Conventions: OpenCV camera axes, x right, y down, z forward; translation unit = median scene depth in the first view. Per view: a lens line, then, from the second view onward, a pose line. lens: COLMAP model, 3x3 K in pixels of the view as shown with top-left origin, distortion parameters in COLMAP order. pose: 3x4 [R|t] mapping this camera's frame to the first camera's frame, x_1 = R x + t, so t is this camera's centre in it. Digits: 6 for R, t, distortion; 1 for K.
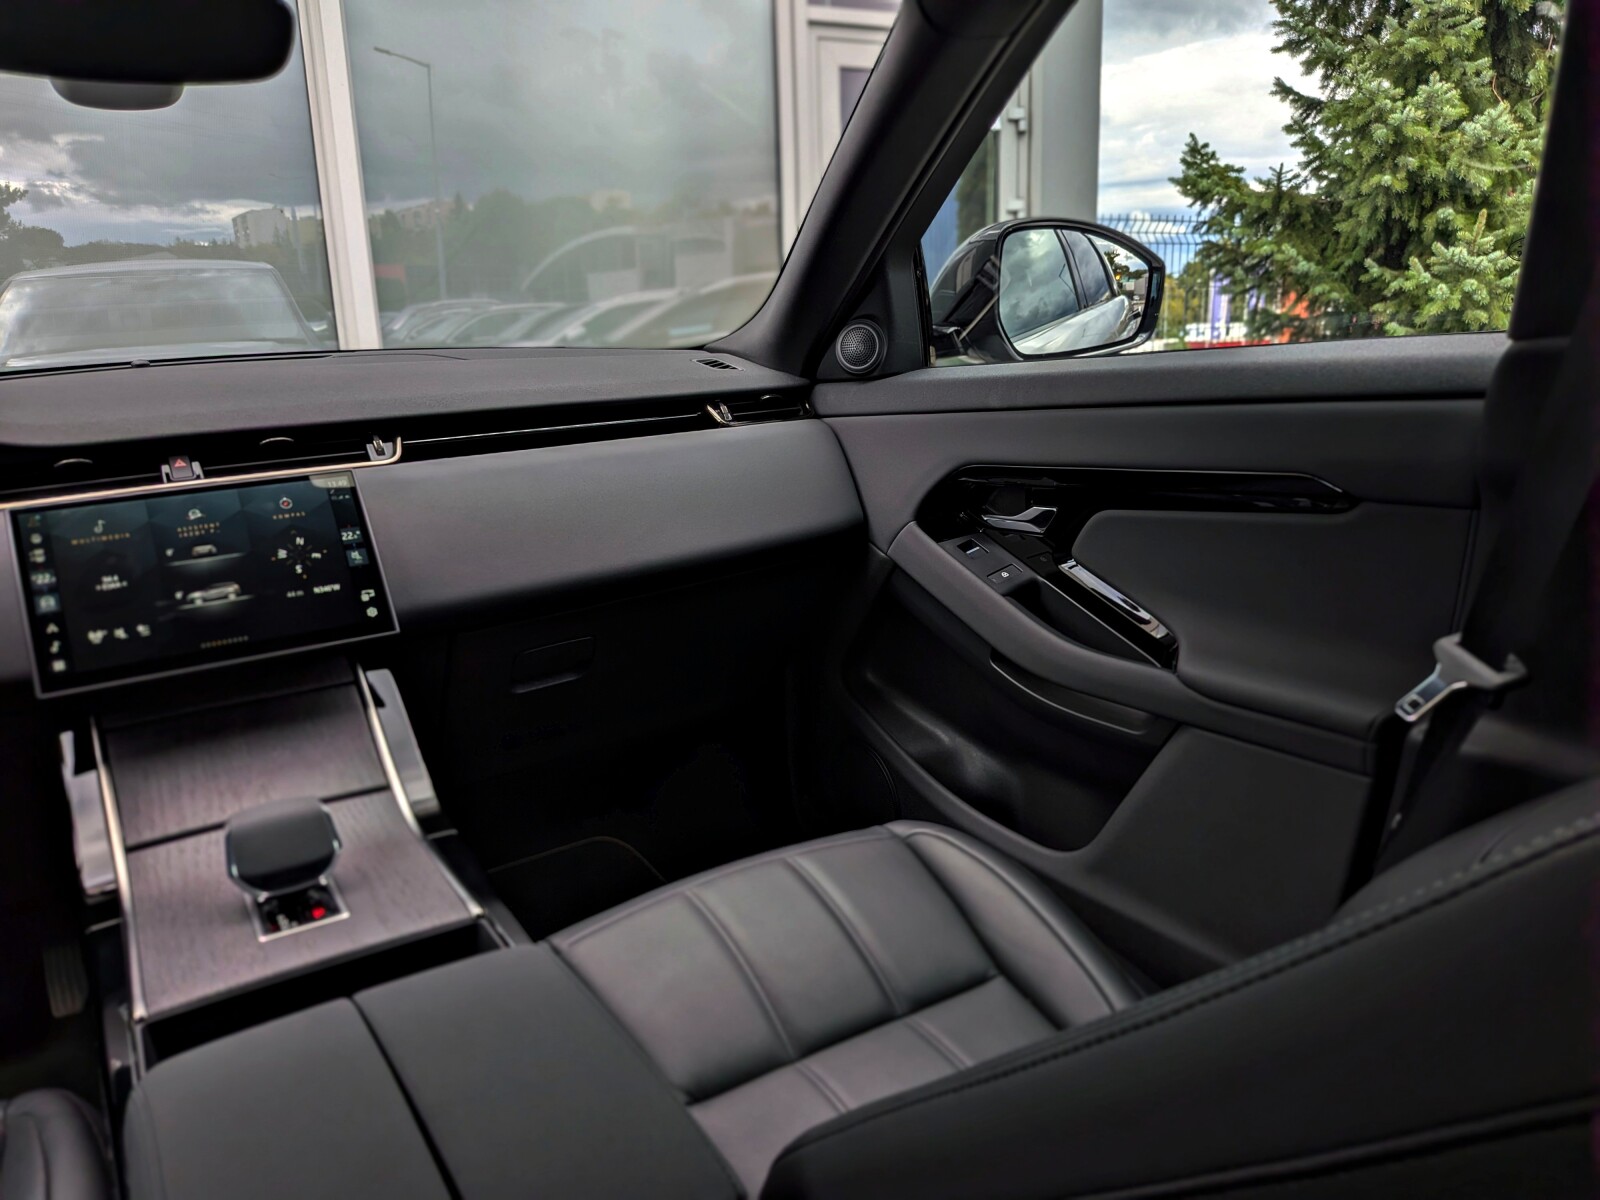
lens RADIAL K [[1150.7, 0, 780.9], [0, 1150.7, 601.4], [0, 0, 1]] dist [0.051645, -0.093485]
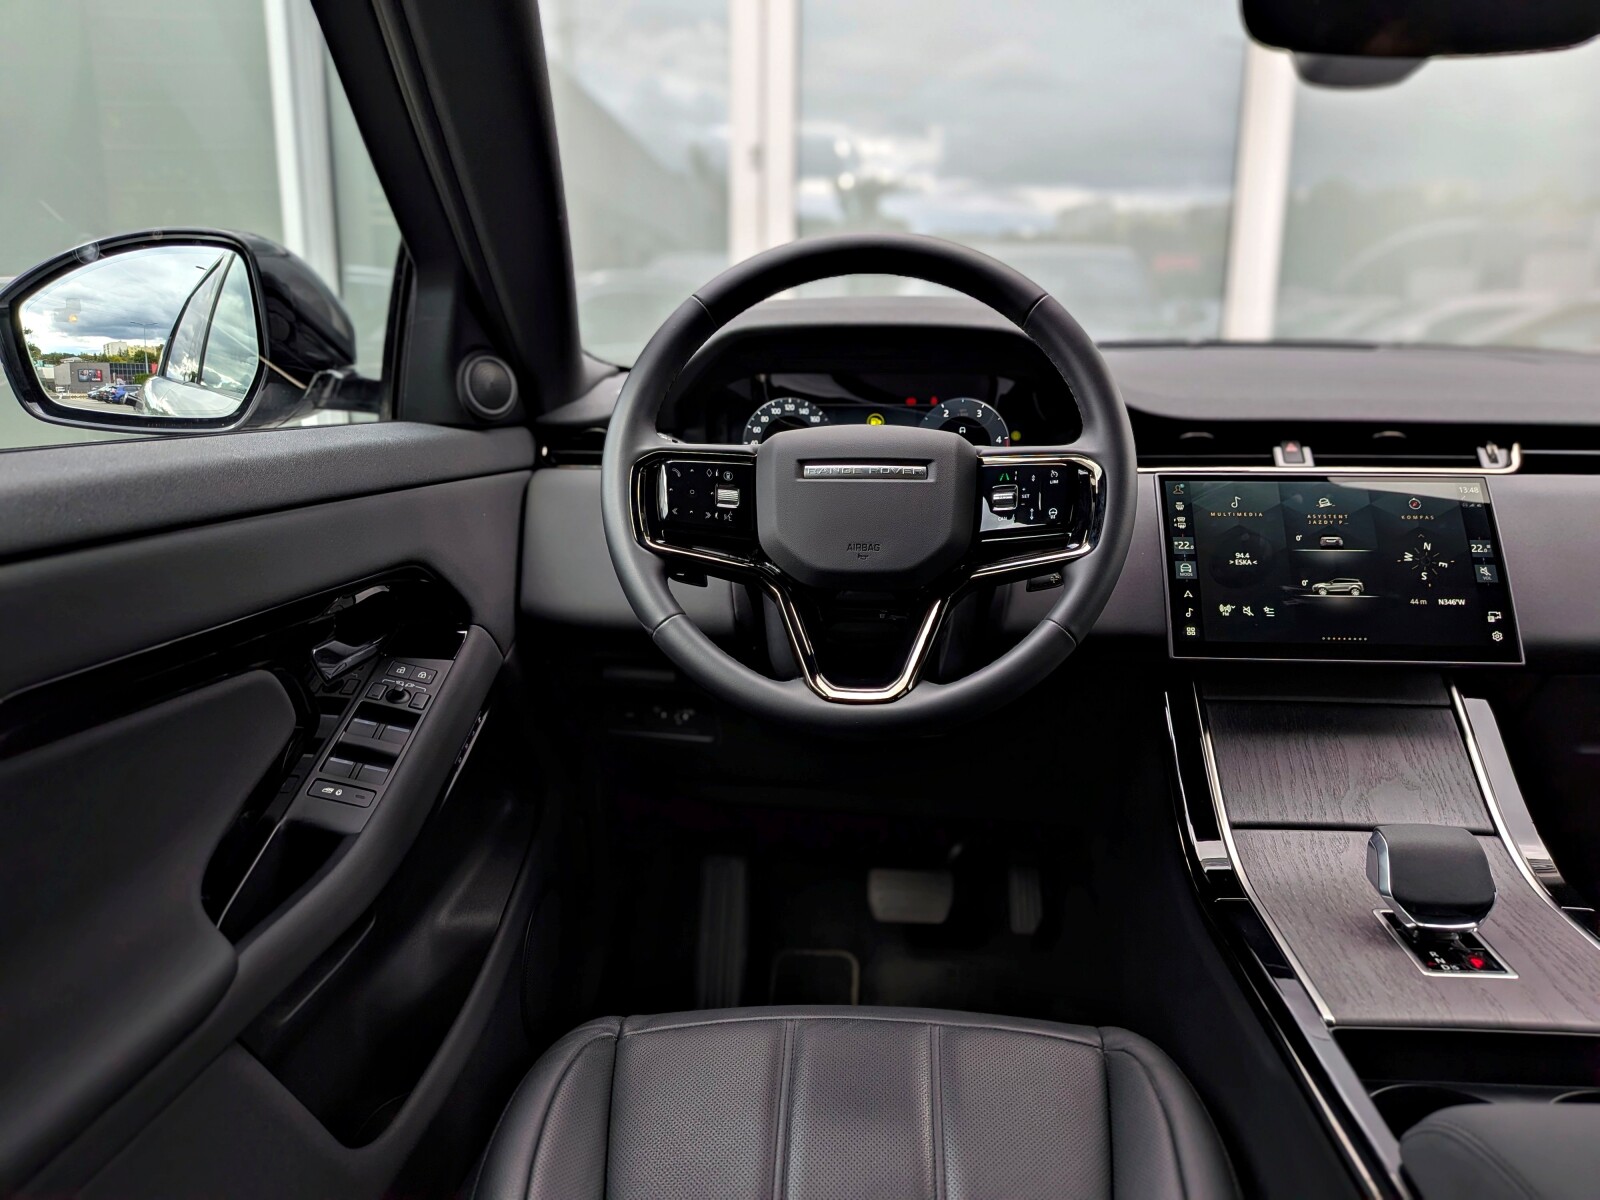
lens RADIAL K [[1150.7, 0, 821.6], [0, 1150.7, 584.2], [0, 0, 1]] dist [0.051645, -0.093485]
pose [[0.819398, 0.179349, -0.544446, -0.299321], [-0.182995, 0.981939, 0.048056, 0.021988], [0.543231, 0.060254, 0.837418, -0.043937]]
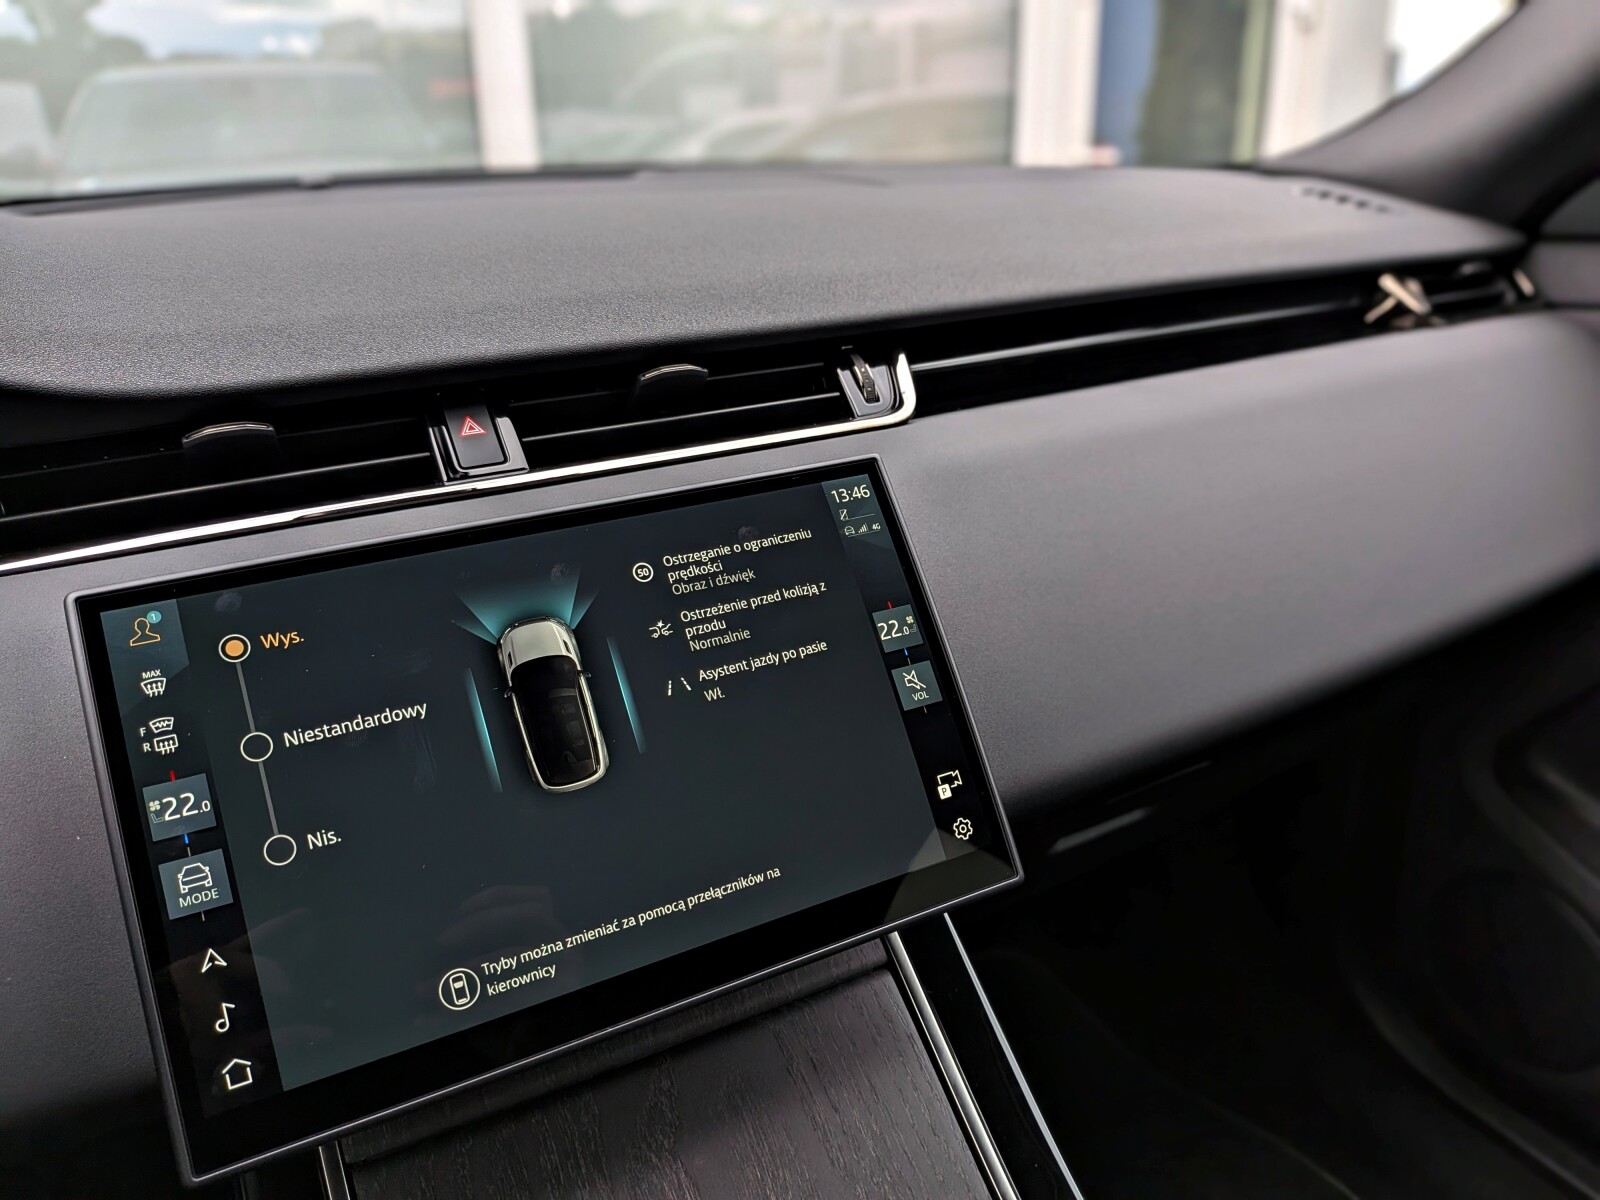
lens RADIAL K [[1150.7, 0, 800.2], [0, 1150.7, 602.1], [0, 0, 1]] dist [0.051645, -0.093485]
pose [[0.997946, 0.037630, -0.051852, -0.390202], [-0.030196, 0.990063, 0.137348, -0.122562], [0.056505, -0.135500, 0.989165, 0.604213]]
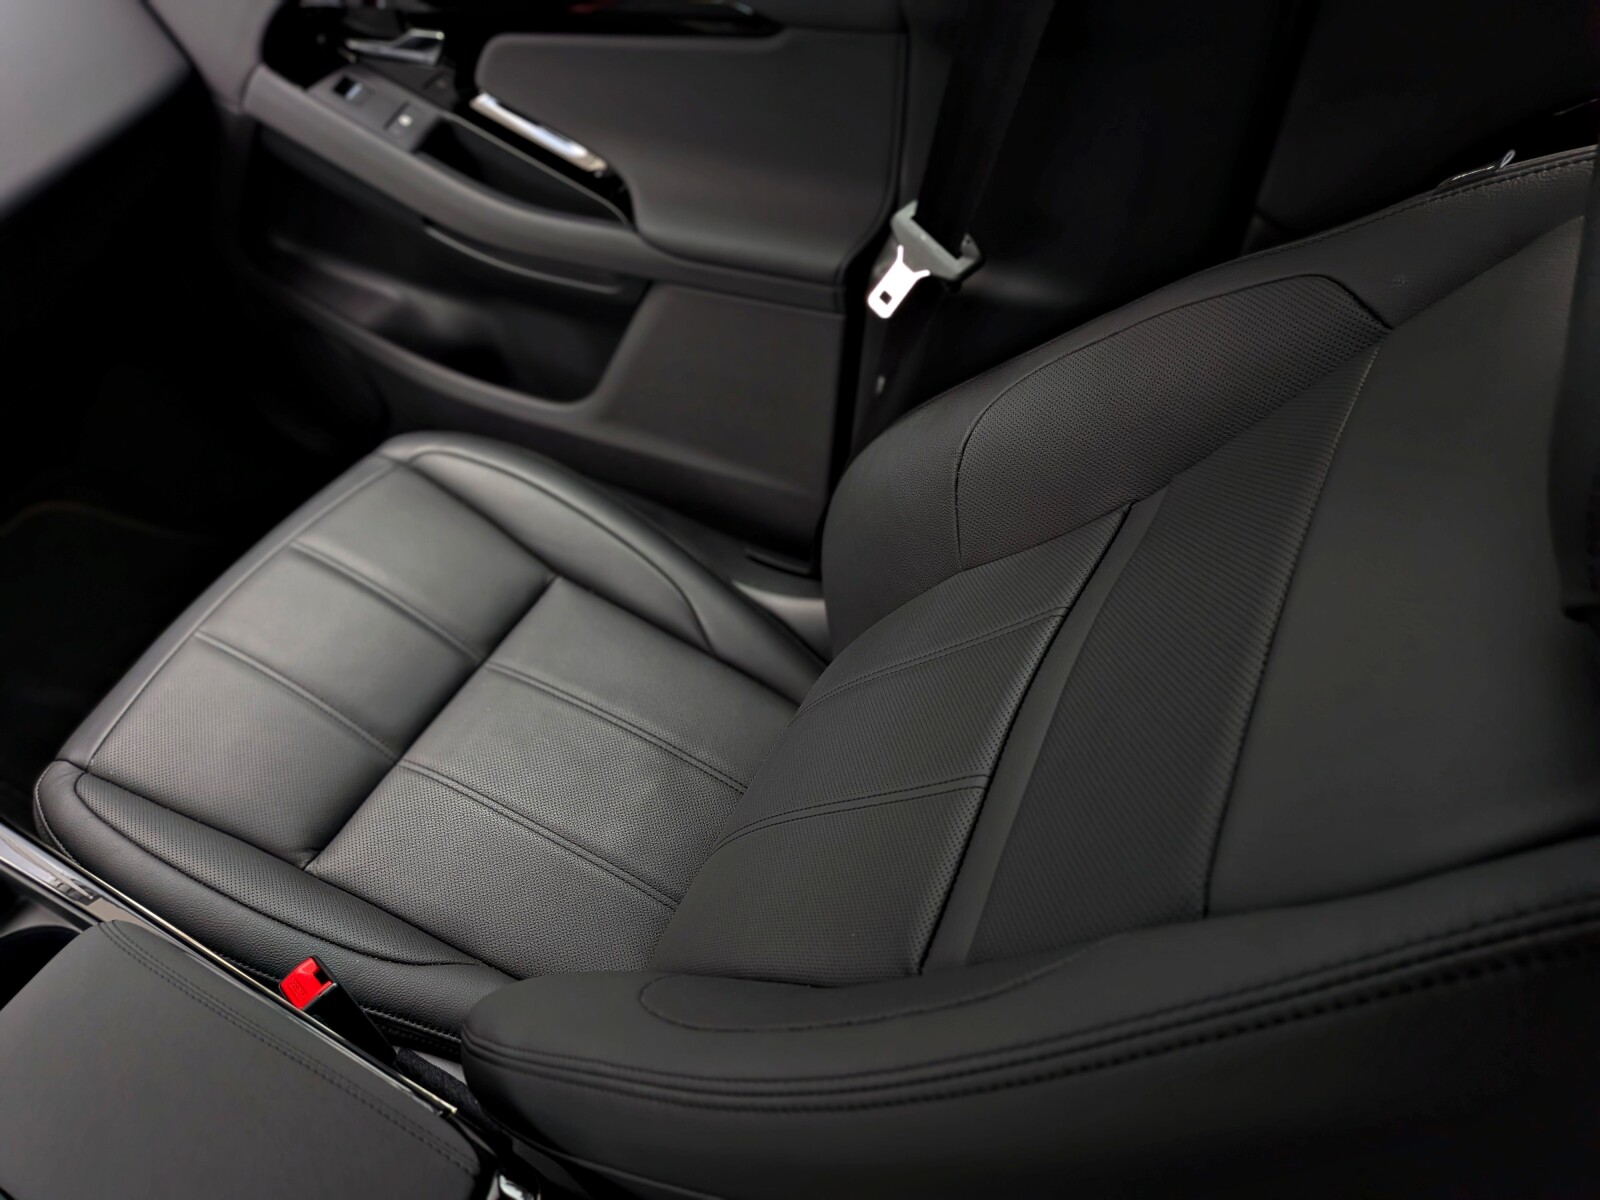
lens RADIAL K [[1150.7, 0, 803.1], [0, 1150.7, 555.1], [0, 0, 1]] dist [0.051645, -0.093485]
pose [[0.850178, -0.399870, 0.342493, 0.034988], [0.165335, 0.820377, 0.547399, -0.207955], [-0.499862, -0.408760, 0.763579, 0.124849]]
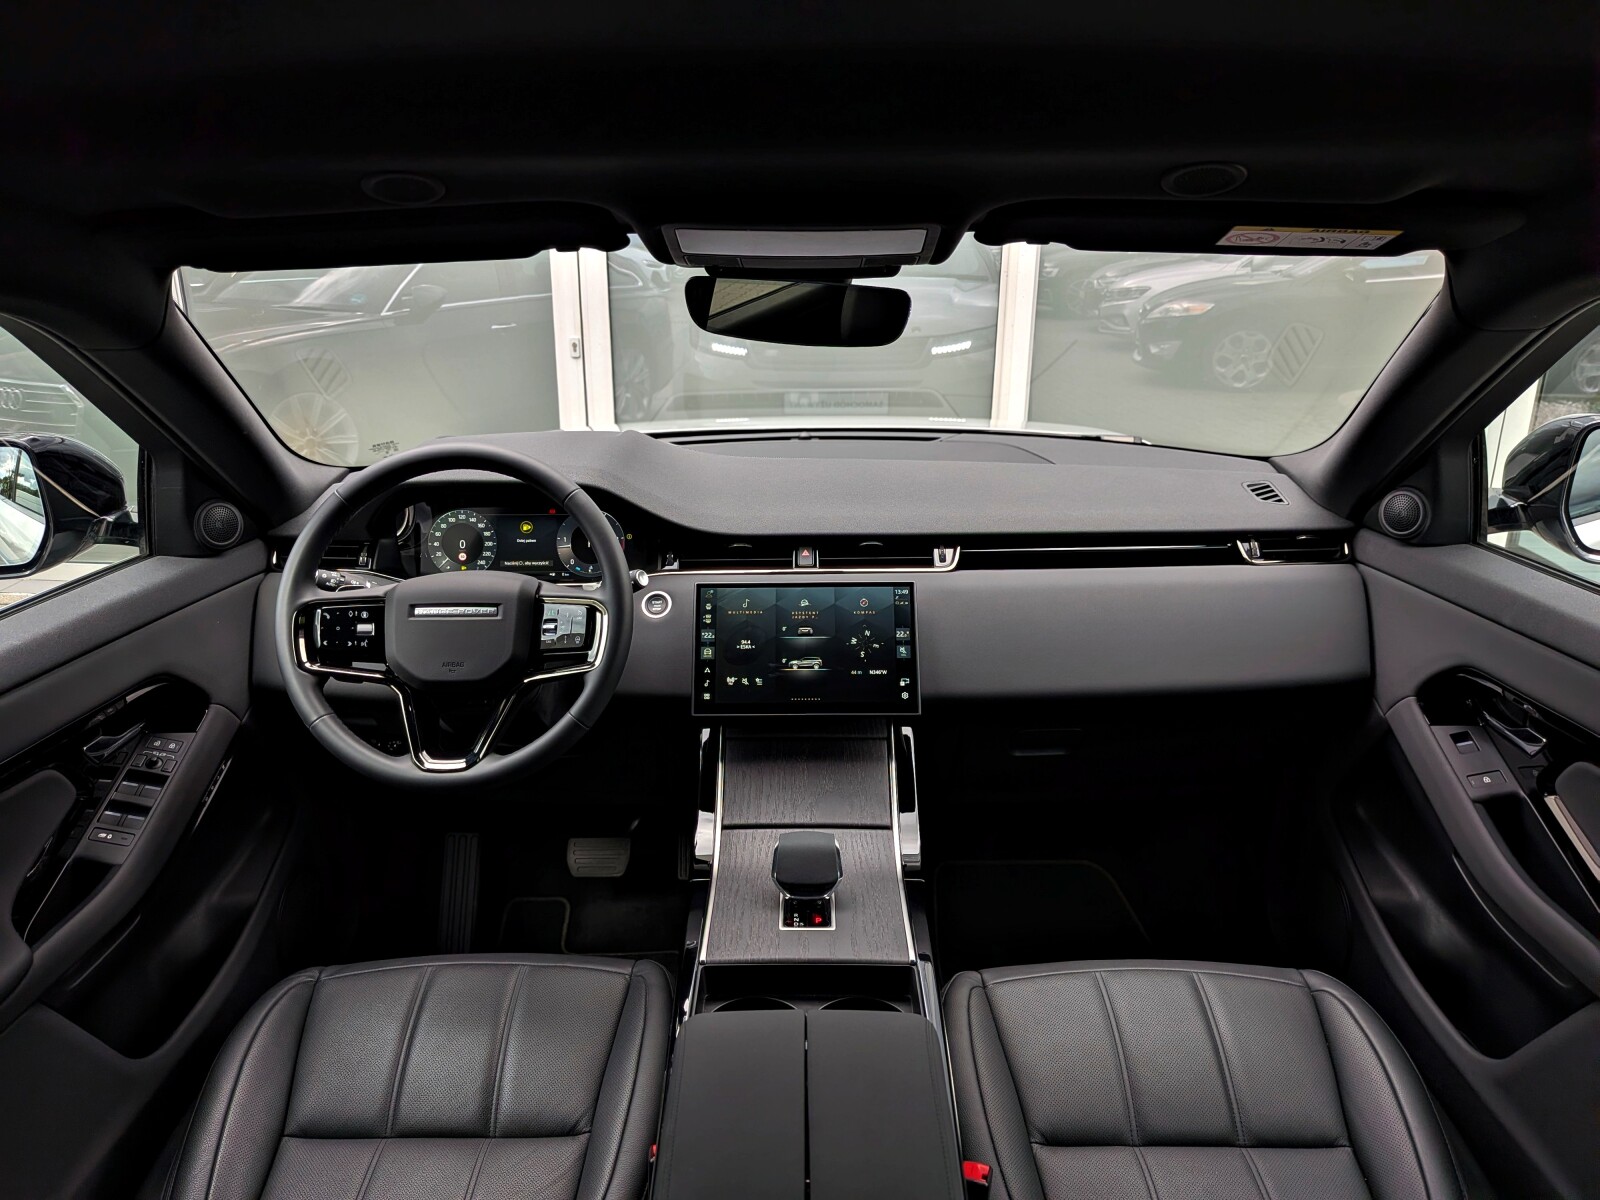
lens RADIAL K [[1150.7, 0, 787.0], [0, 1150.7, 595.5], [0, 0, 1]] dist [0.051645, -0.093485]
pose [[0.846751, 0.206704, -0.490190, 0.165463], [-0.162186, 0.977866, 0.132189, -0.260199], [0.506664, -0.032429, 0.861533, -0.227353]]
